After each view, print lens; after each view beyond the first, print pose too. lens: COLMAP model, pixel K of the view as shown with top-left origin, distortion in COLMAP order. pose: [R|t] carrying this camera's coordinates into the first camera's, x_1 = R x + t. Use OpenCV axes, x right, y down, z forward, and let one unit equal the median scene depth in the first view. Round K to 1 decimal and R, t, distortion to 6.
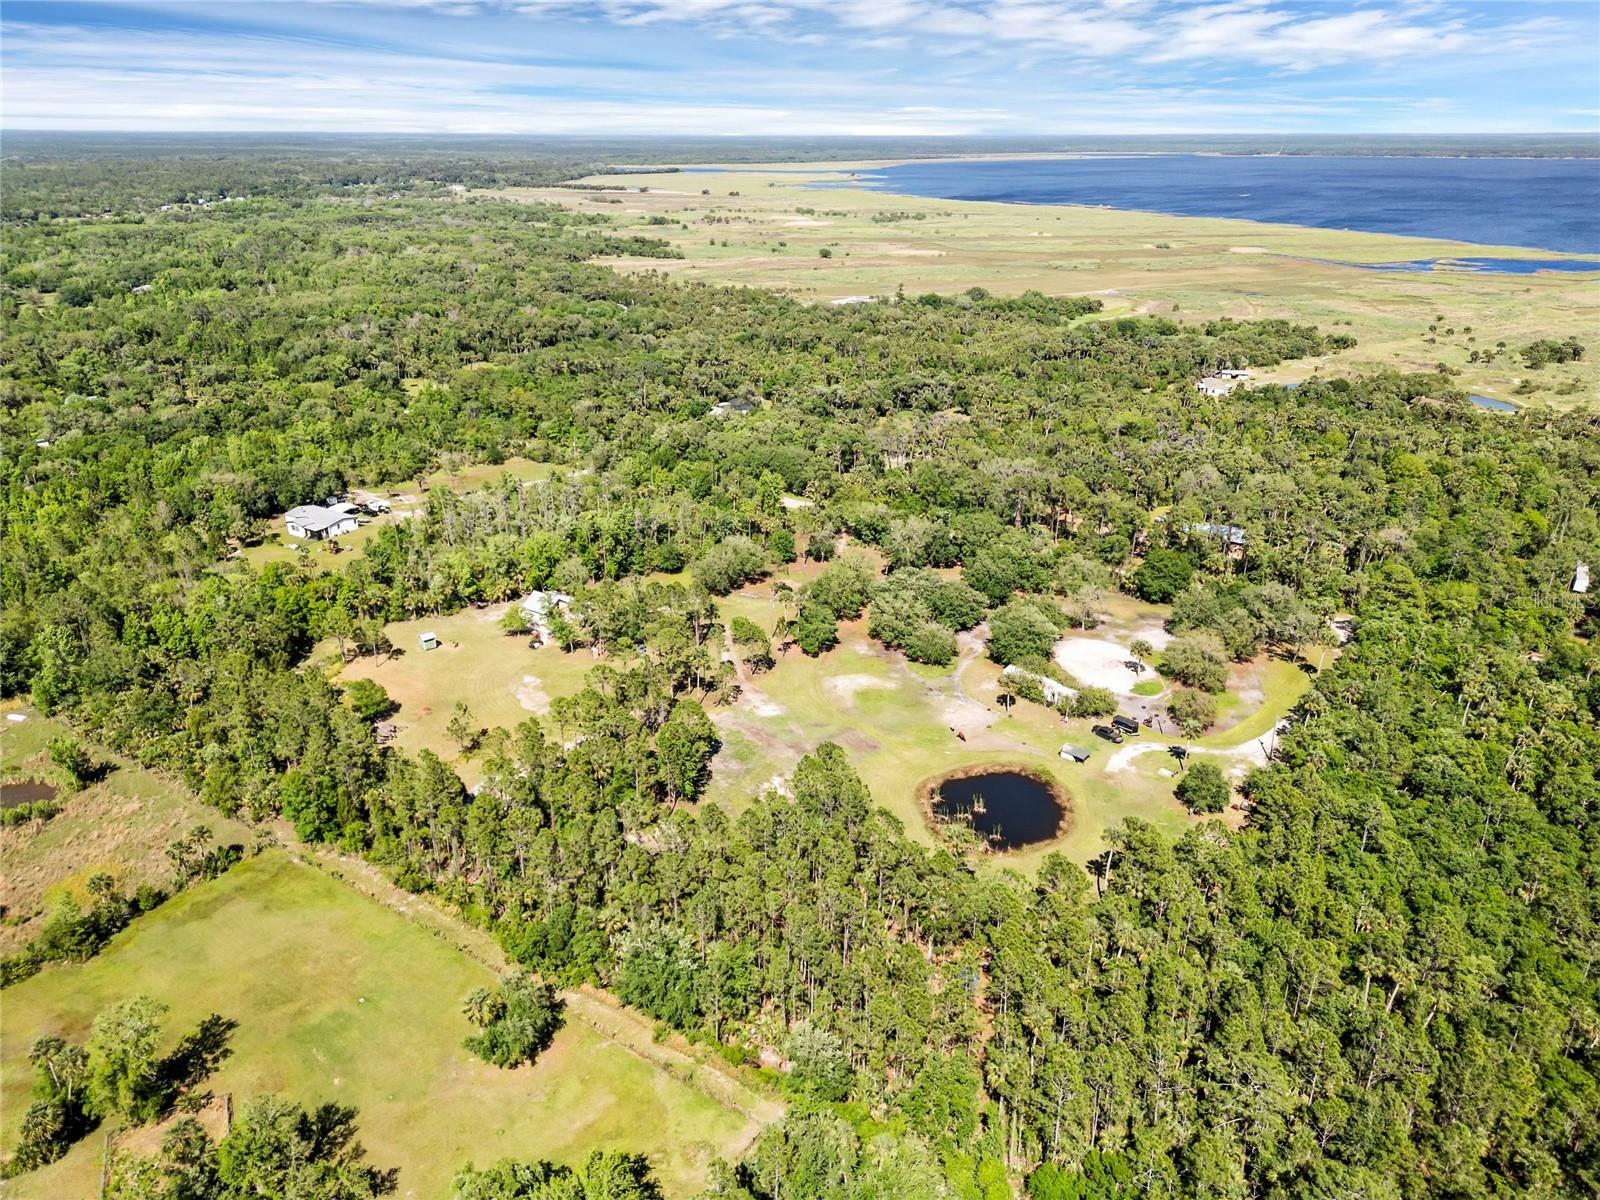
lens RADIAL K [[1041.1, 0, 800.0], [0, 1041.1, 600.0], [0, 0, 1]] dist [0.116387, -0.068599]
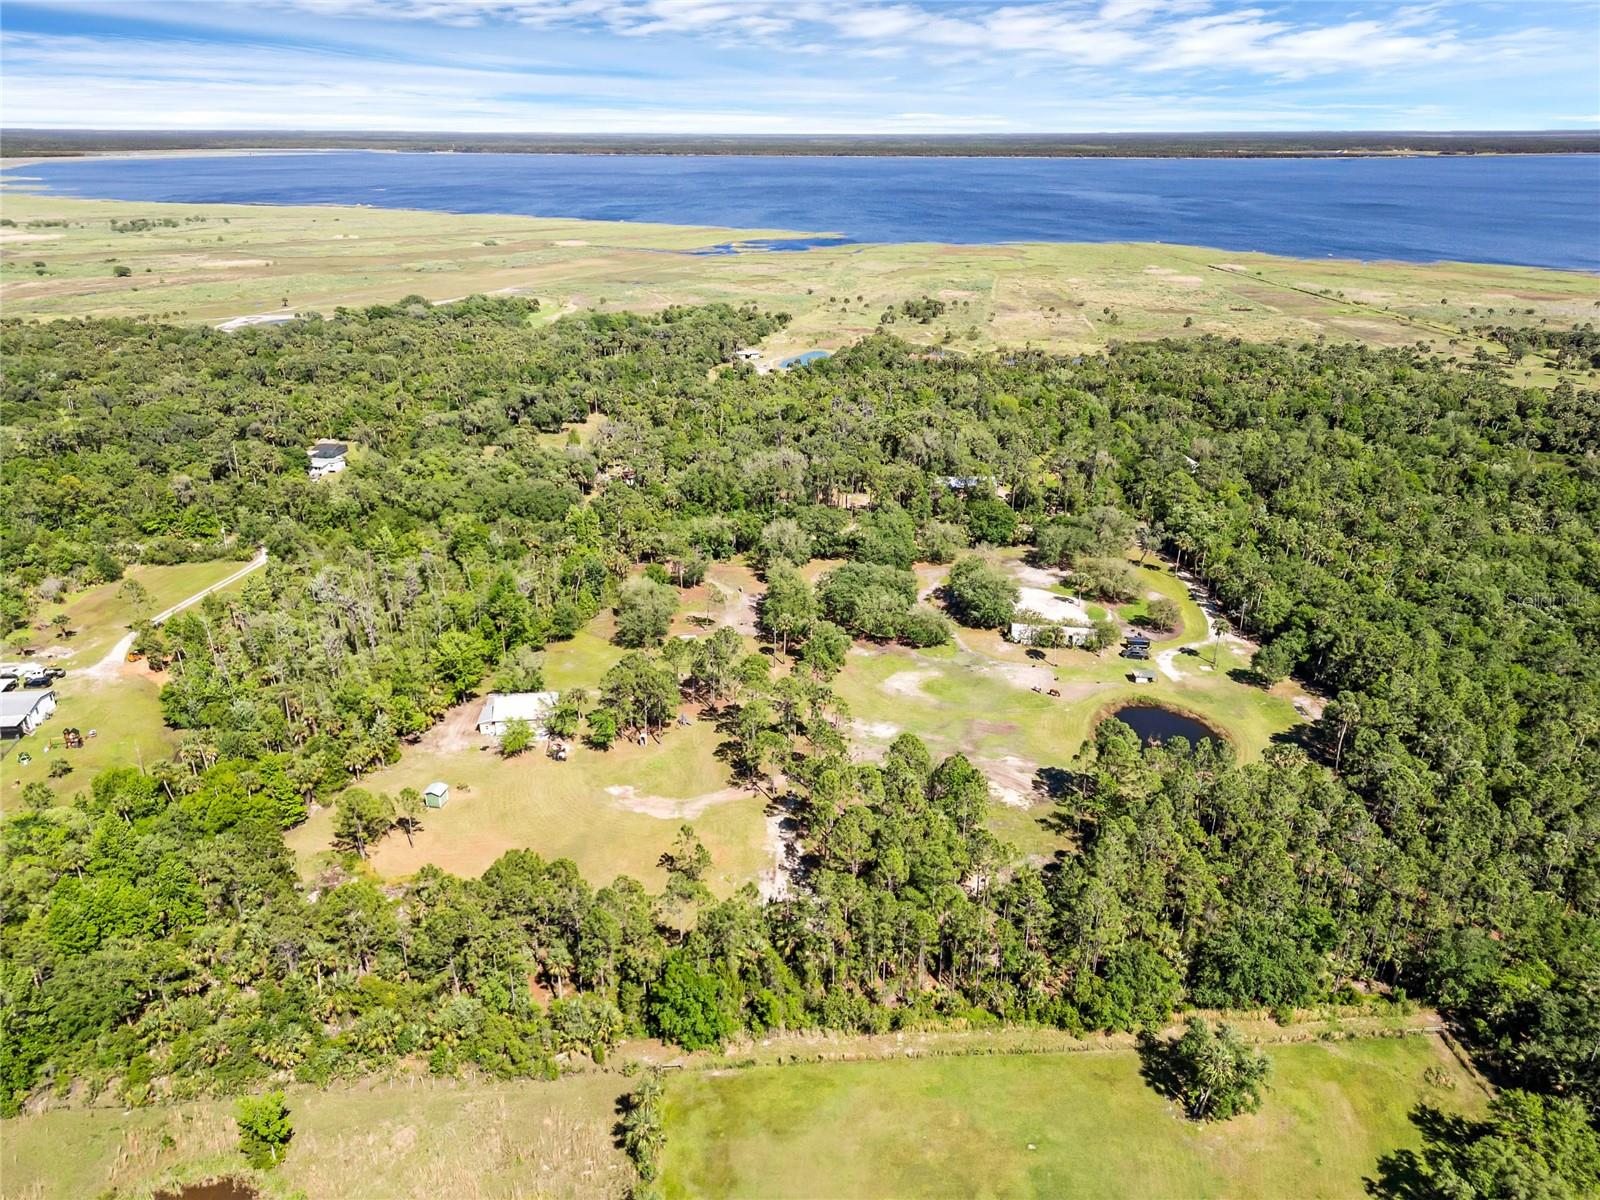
lens RADIAL K [[1041.1, 0, 800.0], [0, 1041.1, 600.0], [0, 0, 1]] dist [0.116387, -0.068599]
pose [[0.822769, -0.250449, 0.510222, -0.594671], [0.249619, 0.965701, 0.071499, -0.106568], [-0.510629, 0.068534, 0.857066, 0.200568]]
